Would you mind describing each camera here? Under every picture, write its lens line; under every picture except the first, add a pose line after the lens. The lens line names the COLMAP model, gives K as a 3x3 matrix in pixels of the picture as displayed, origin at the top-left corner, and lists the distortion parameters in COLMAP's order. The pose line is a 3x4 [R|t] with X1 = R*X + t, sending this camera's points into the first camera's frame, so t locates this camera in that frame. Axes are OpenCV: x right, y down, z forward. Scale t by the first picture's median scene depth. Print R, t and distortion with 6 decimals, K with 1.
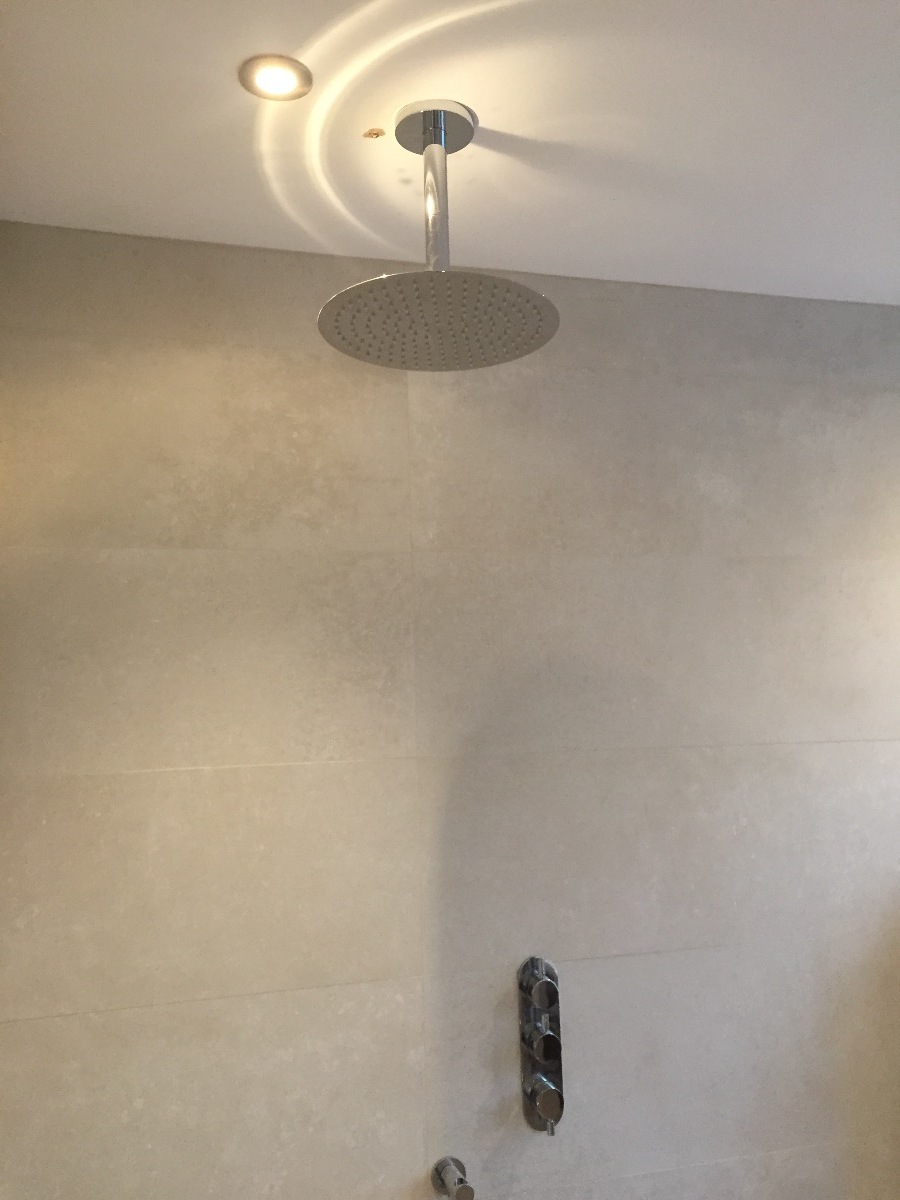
lens RADIAL K [[1033.2, 0, 450.0], [0, 1033.2, 600.0], [0, 0, 1]] dist [0.094432, -0.123062]
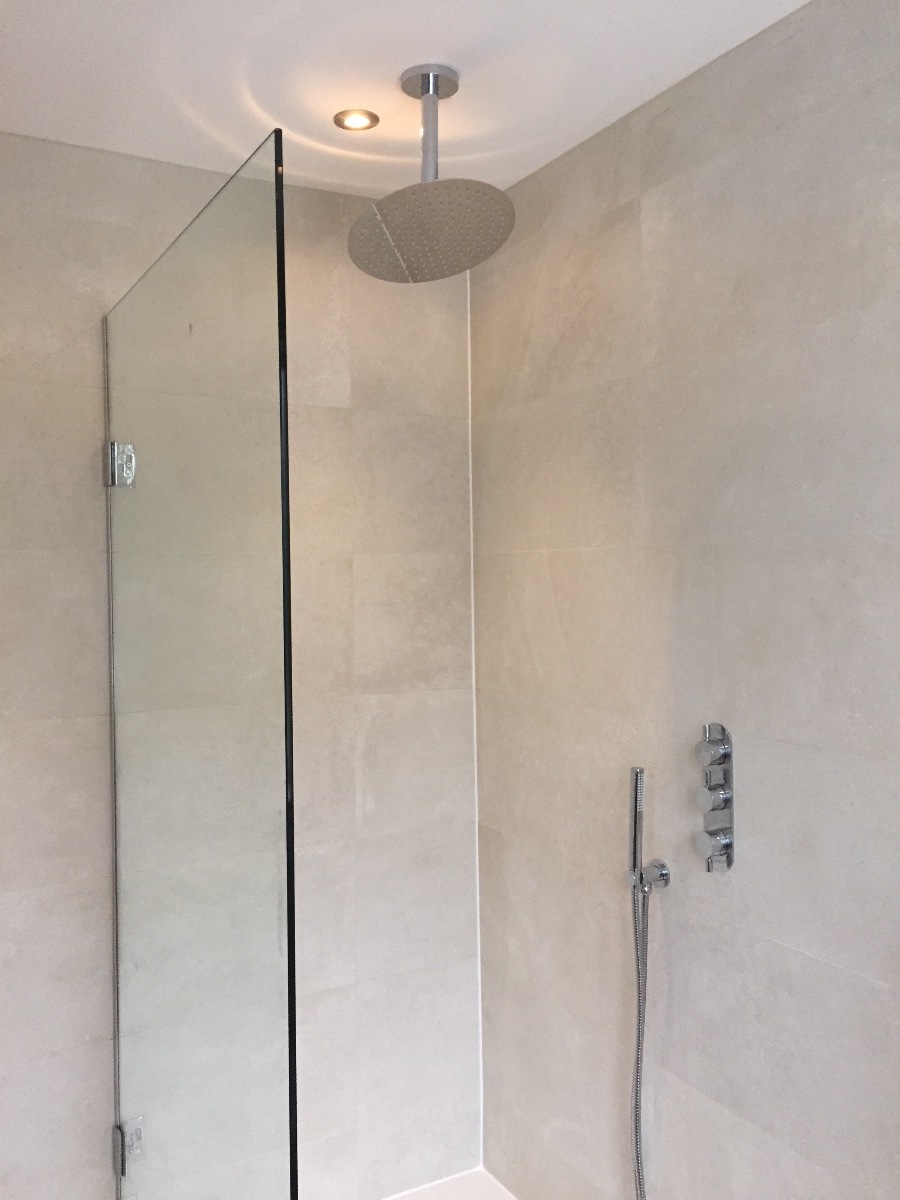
lens RADIAL K [[1033.2, 0, 450.0], [0, 1033.2, 600.0], [0, 0, 1]] dist [0.094432, -0.123062]
pose [[0.227477, 0.050810, -0.972457, 1.103817], [0.111334, 0.990732, 0.077808, 0.096492], [0.967398, -0.125967, 0.219712, 0.510688]]
